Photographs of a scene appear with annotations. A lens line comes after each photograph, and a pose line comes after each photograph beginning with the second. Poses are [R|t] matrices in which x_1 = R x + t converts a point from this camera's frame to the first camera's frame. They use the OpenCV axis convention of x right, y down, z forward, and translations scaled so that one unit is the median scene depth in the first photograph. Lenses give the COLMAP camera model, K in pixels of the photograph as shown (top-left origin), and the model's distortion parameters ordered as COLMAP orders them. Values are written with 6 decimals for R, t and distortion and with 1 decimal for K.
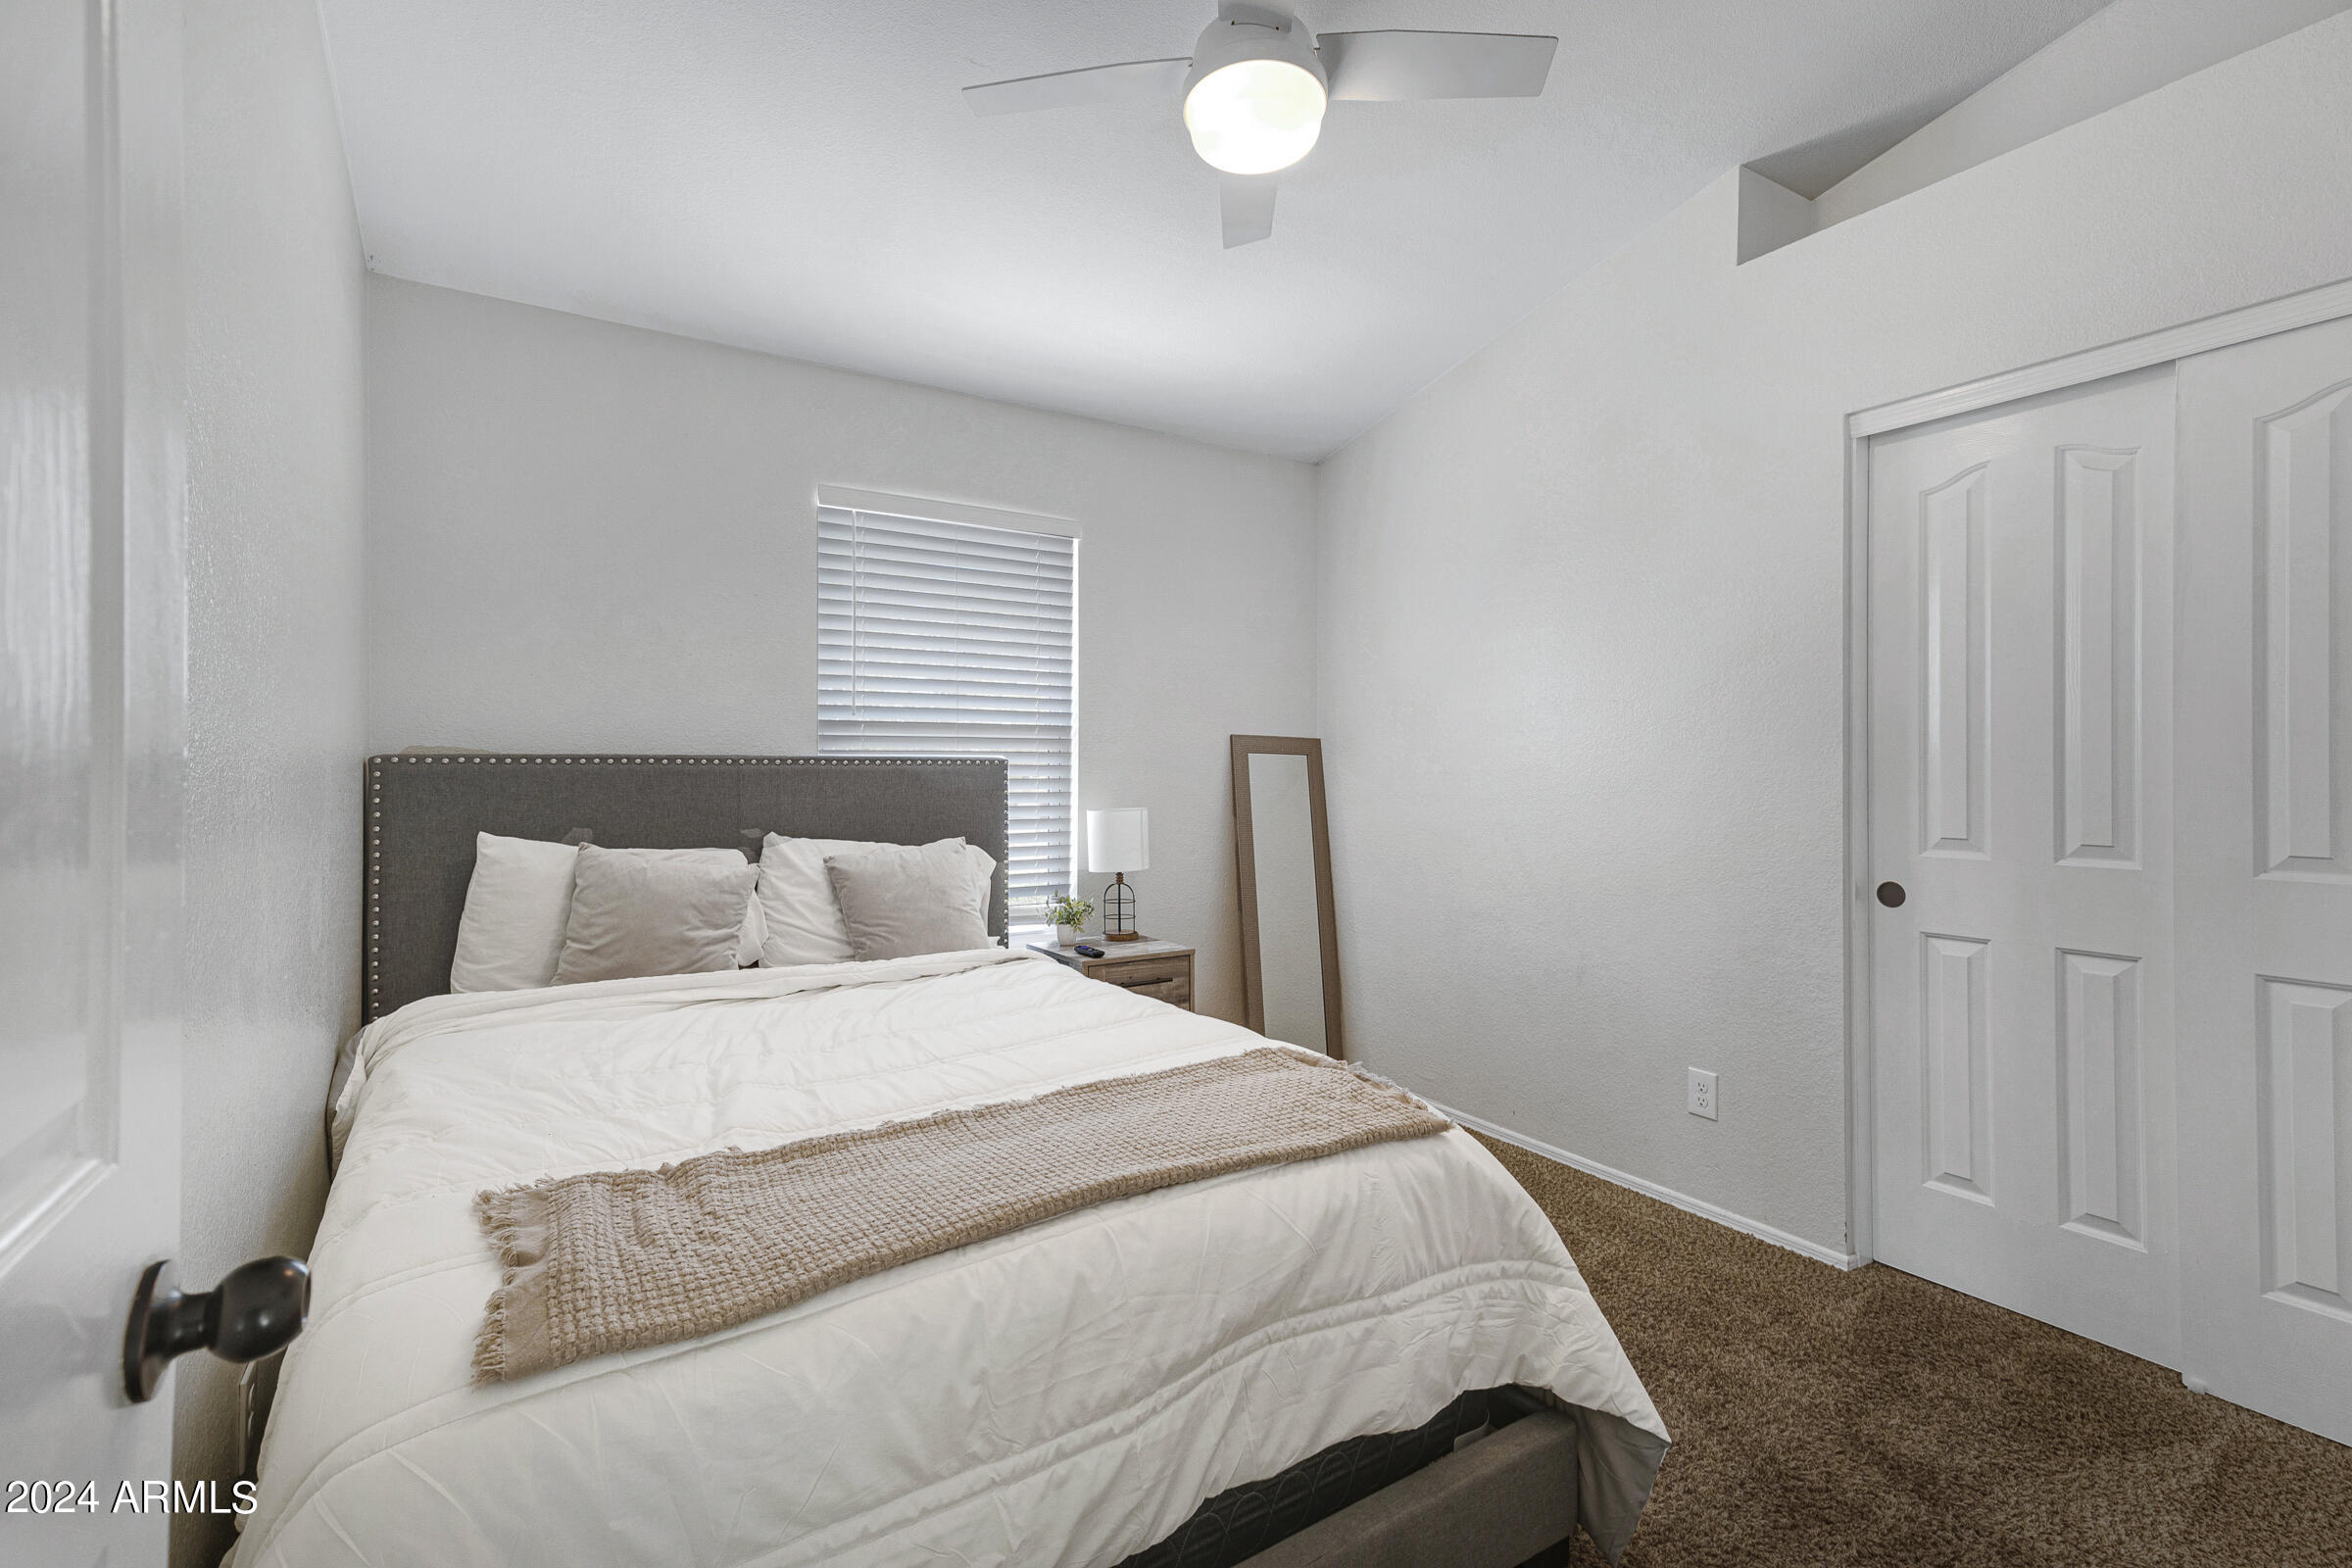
lens RADIAL K [[1055.7, 0, 1177.3], [0, 1055.7, 765.1], [0, 0, 1]] dist [0.026195, 0.000304]
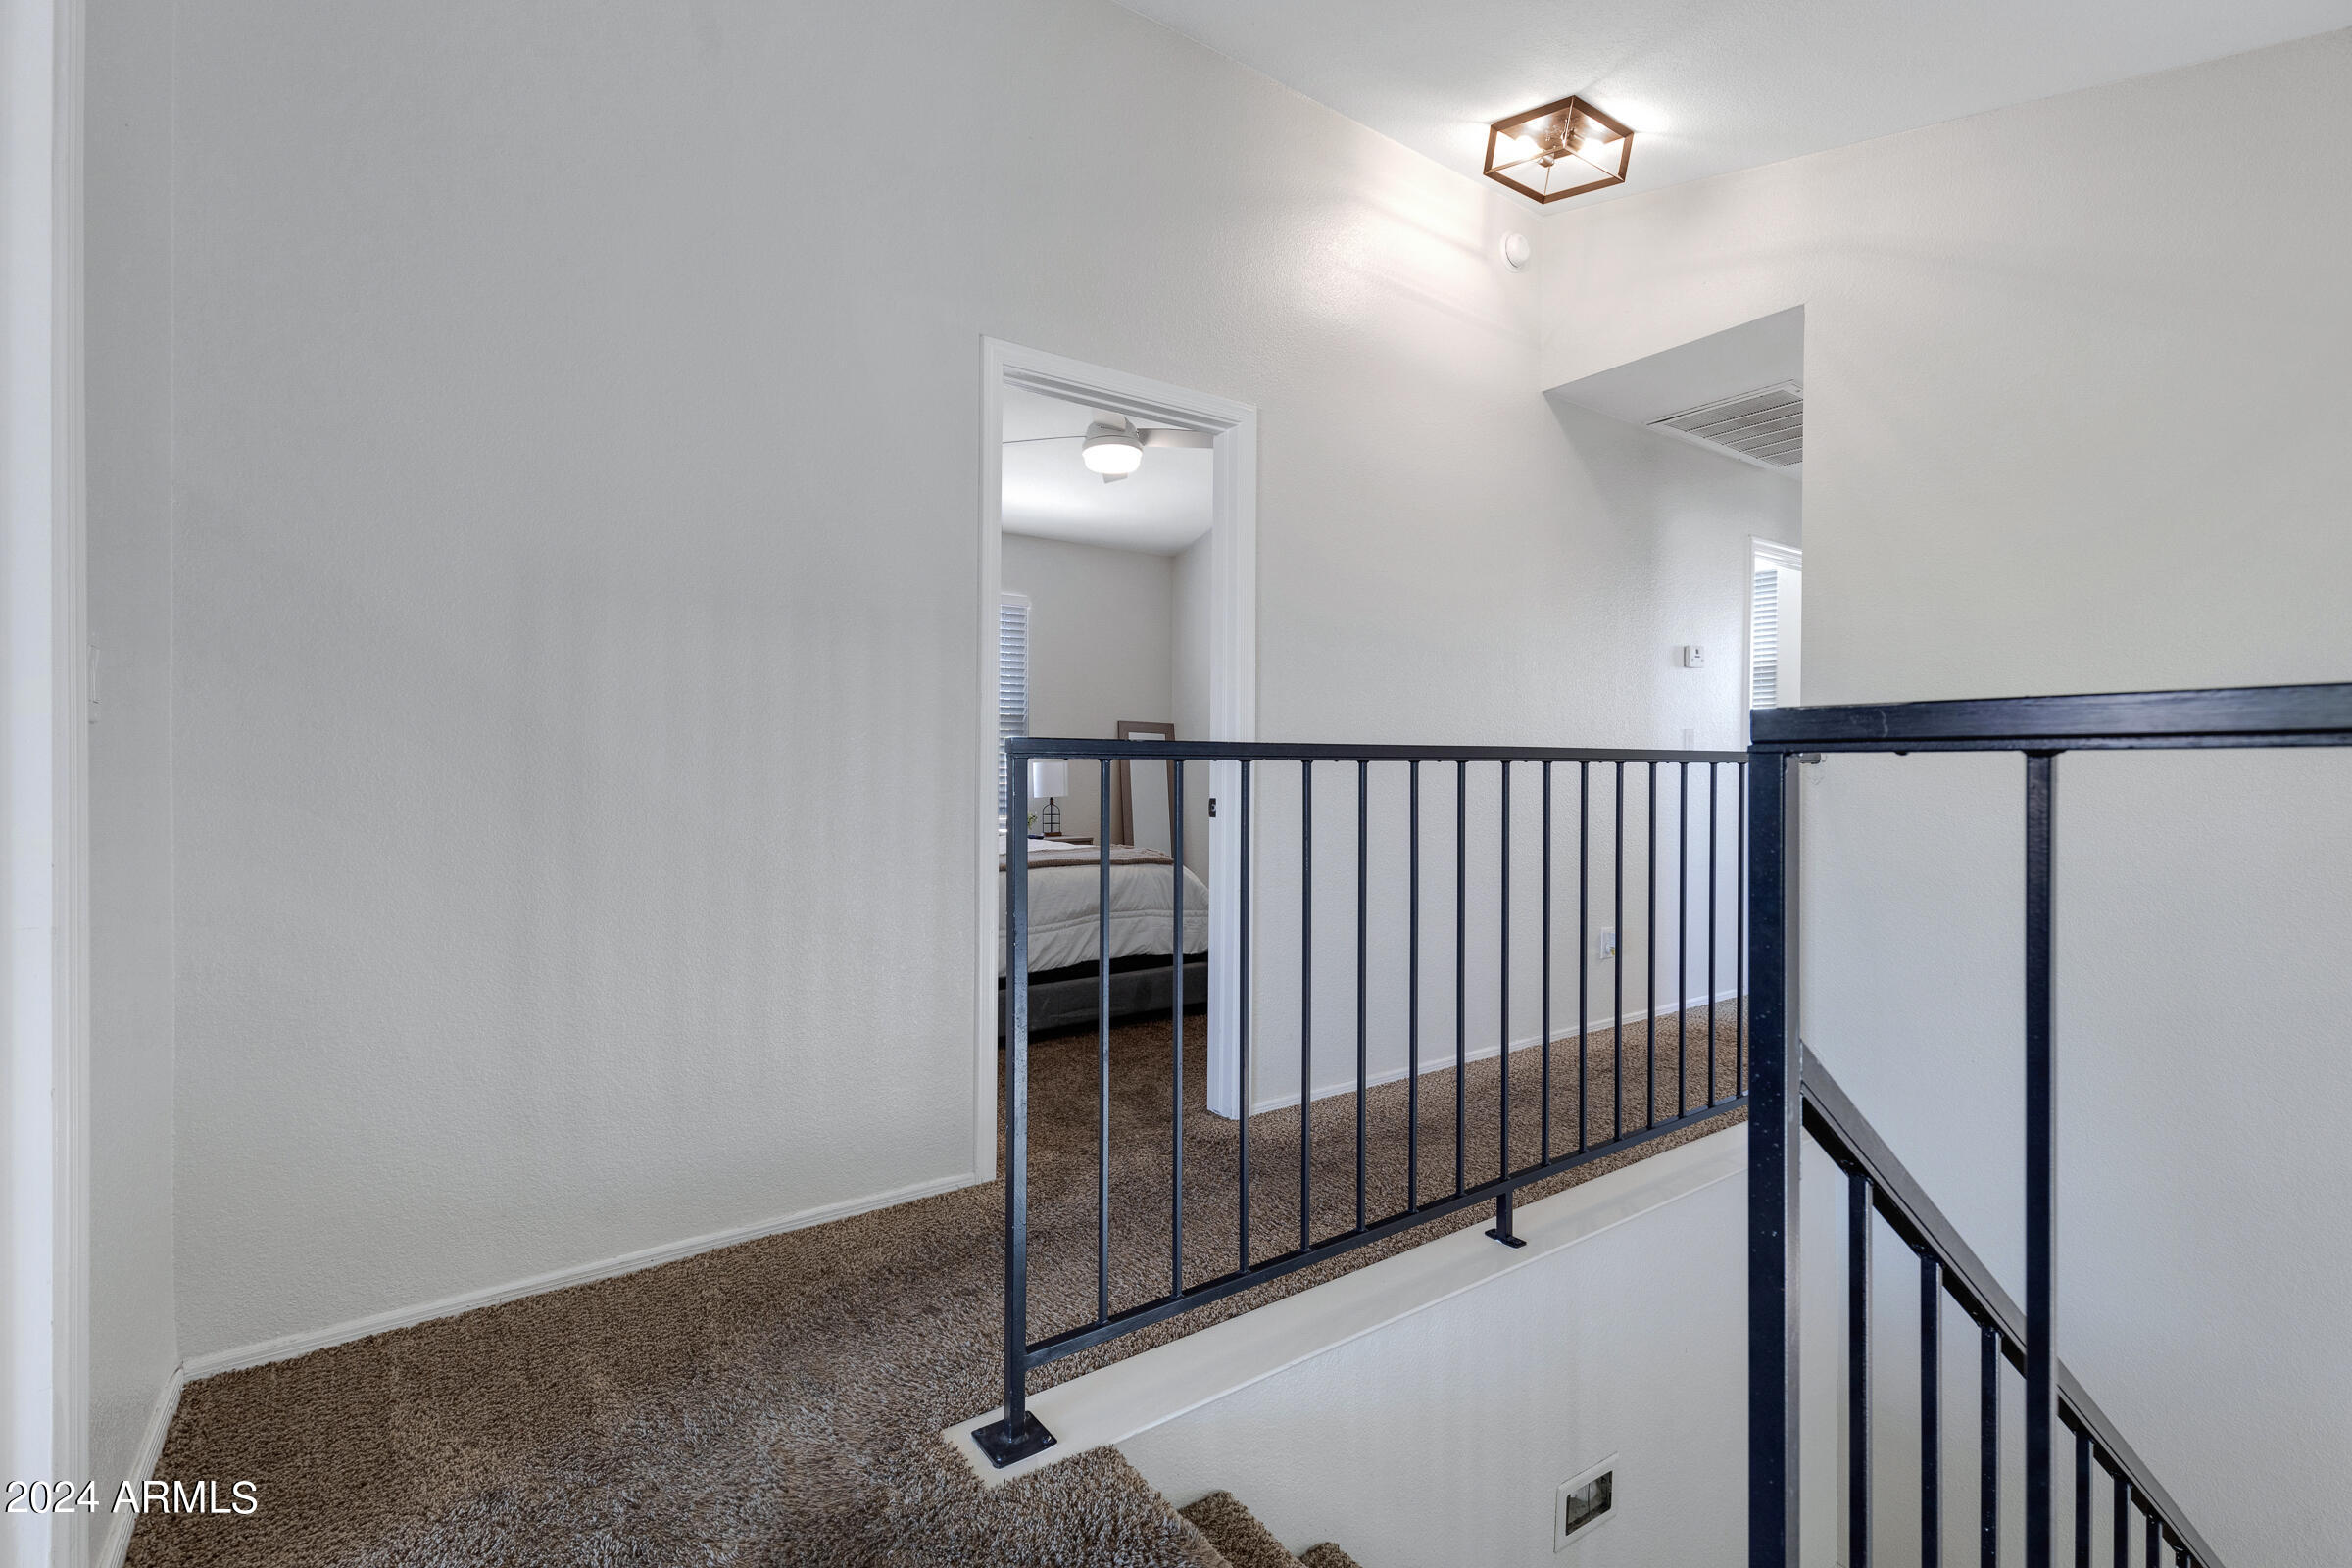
lens RADIAL K [[1055.7, 0, 1177.3], [0, 1055.7, 765.1], [0, 0, 1]] dist [0.026195, 0.000304]
pose [[0.997637, 0.000742, 0.068699, 0.058783], [-0.001267, 0.999970, 0.007600, 0.057093], [-0.068691, -0.007669, 0.997609, -1.354739]]
